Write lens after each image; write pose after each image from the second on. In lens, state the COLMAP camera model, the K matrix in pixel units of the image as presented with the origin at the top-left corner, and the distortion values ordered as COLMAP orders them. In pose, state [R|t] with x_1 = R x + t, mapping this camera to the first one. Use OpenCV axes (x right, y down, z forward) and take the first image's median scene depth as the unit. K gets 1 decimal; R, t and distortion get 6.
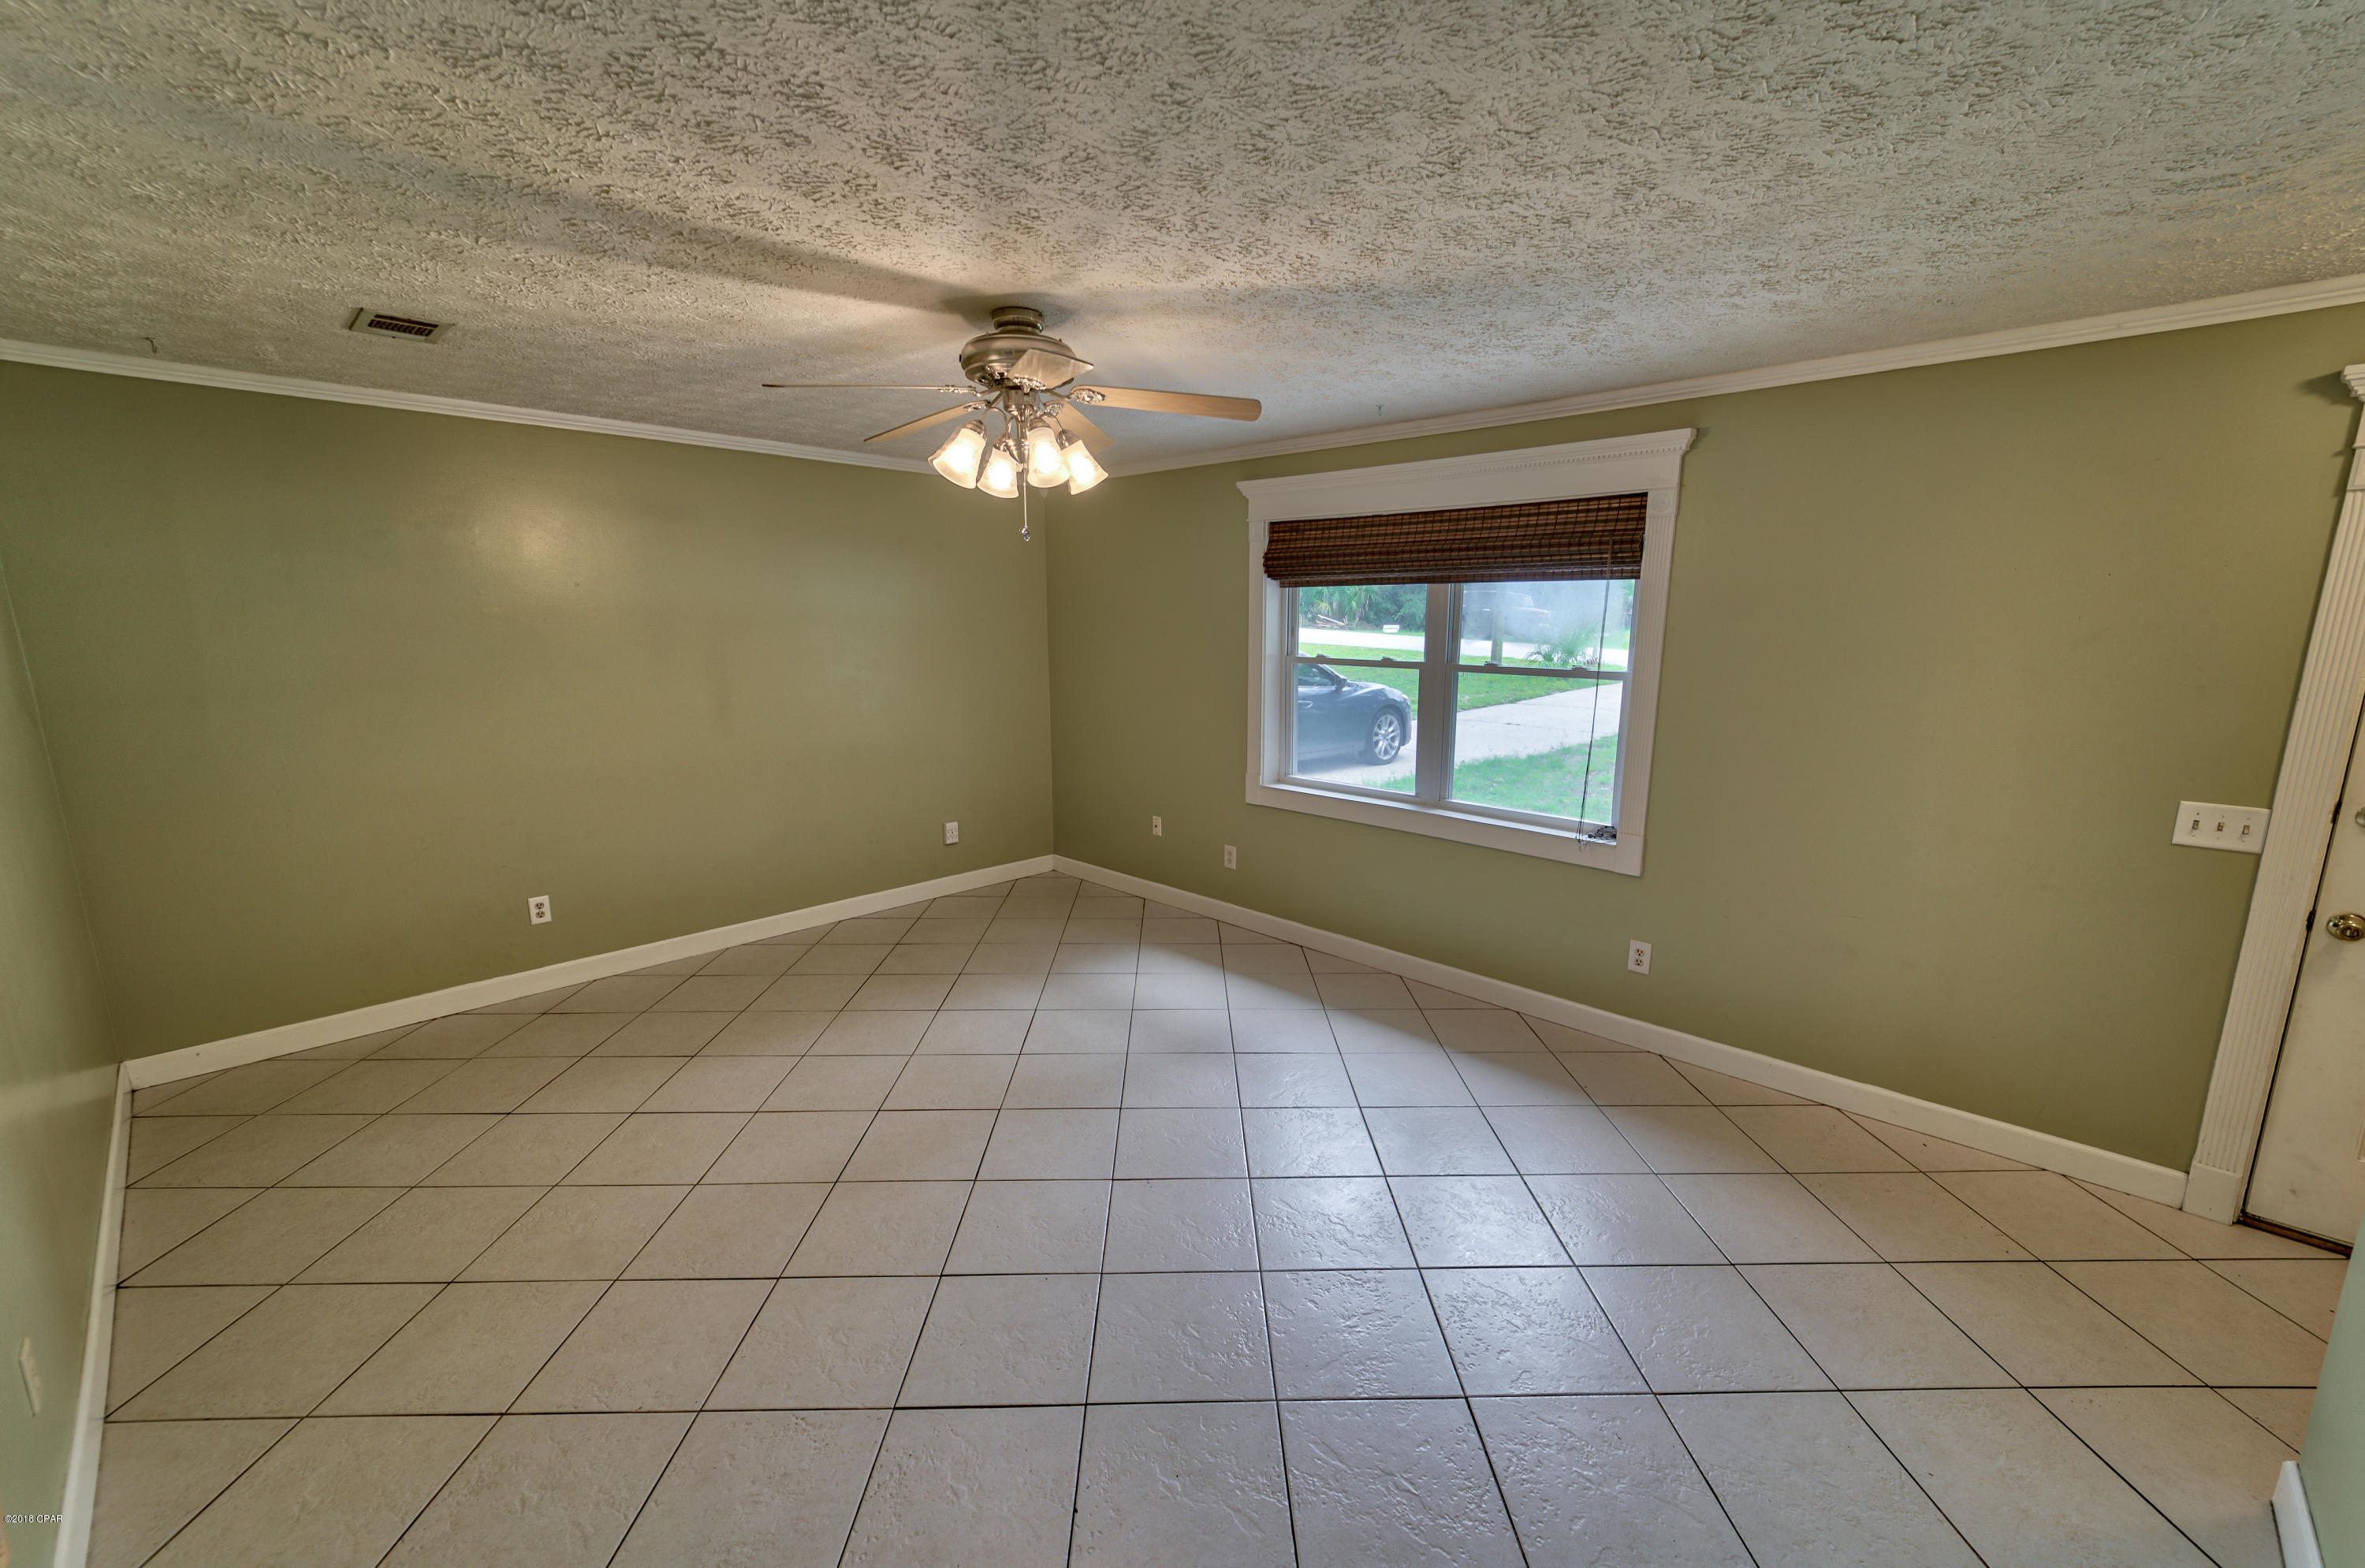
lens RADIAL K [[917.9, 0, 1182.5], [0, 917.9, 784.0], [0, 0, 1]] dist [0.000460, 0.000012]
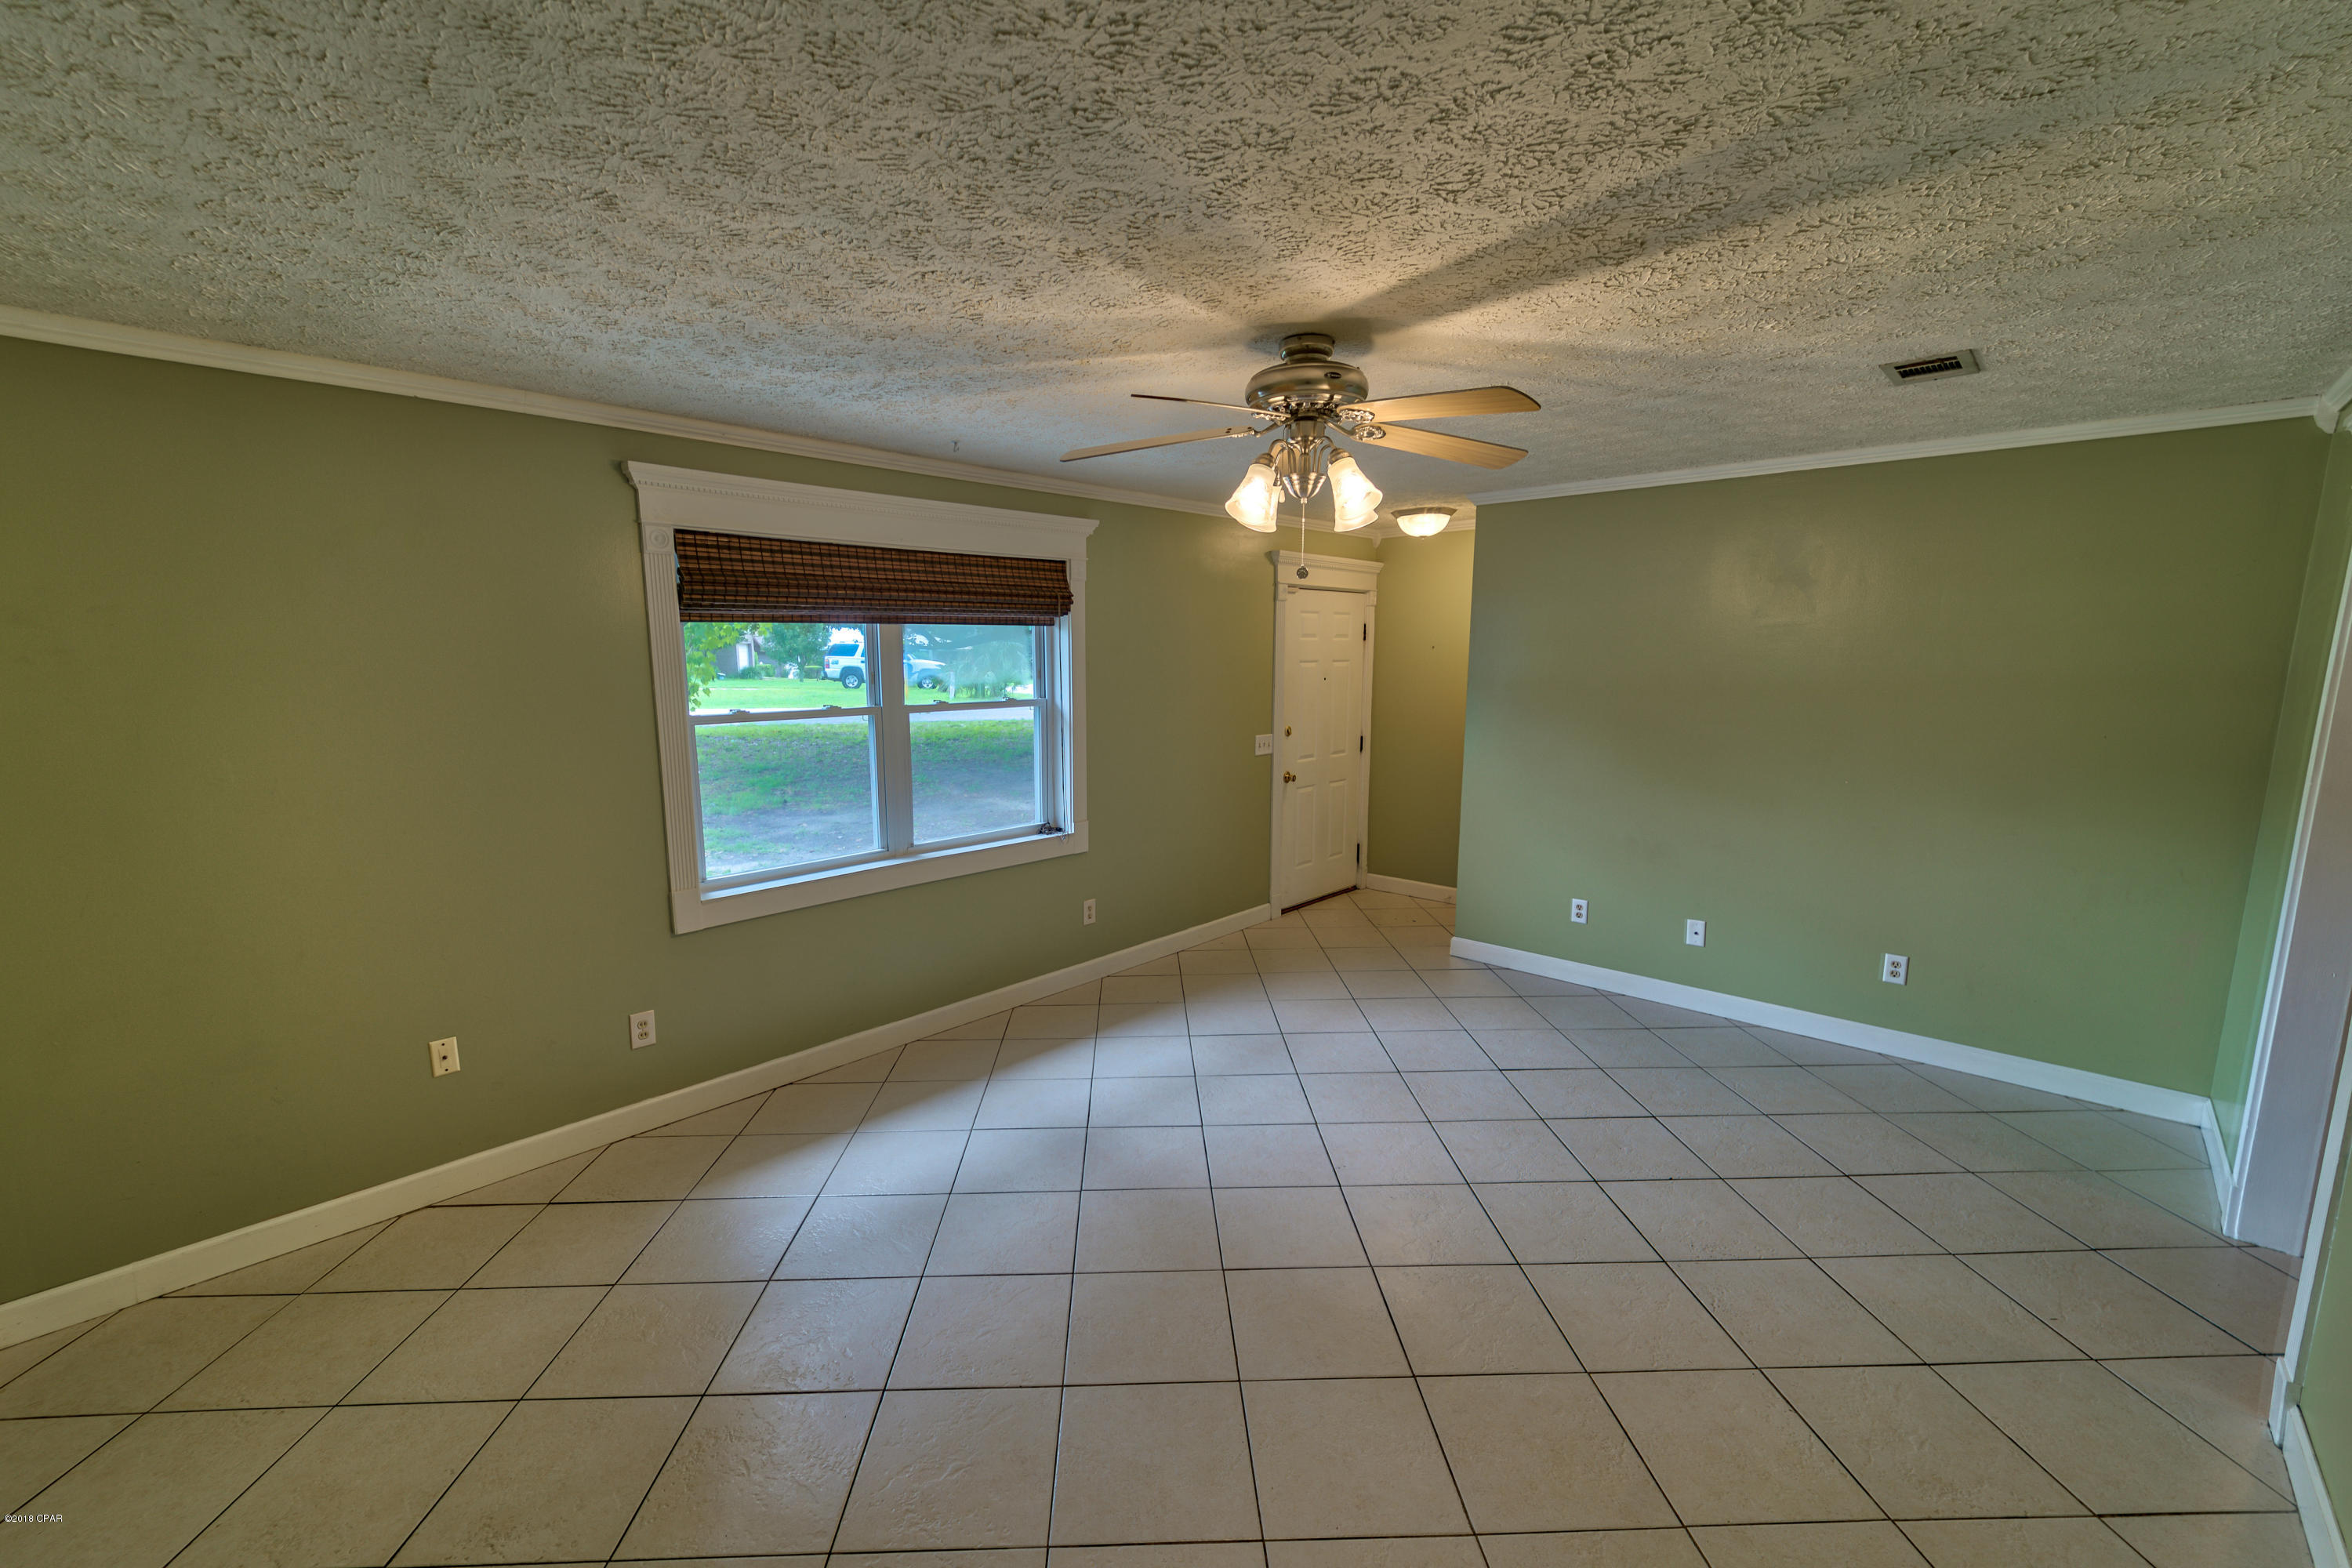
lens RADIAL K [[967.4, 0, 1173.2], [0, 967.4, 793.4], [0, 0, 1]] dist [0.004688, 0.000267]
pose [[0.002073, -0.152886, 0.988242, -0.765799], [0.189160, 0.970462, 0.149739, -0.146241], [-0.981944, 0.186625, 0.030932, 0.733218]]
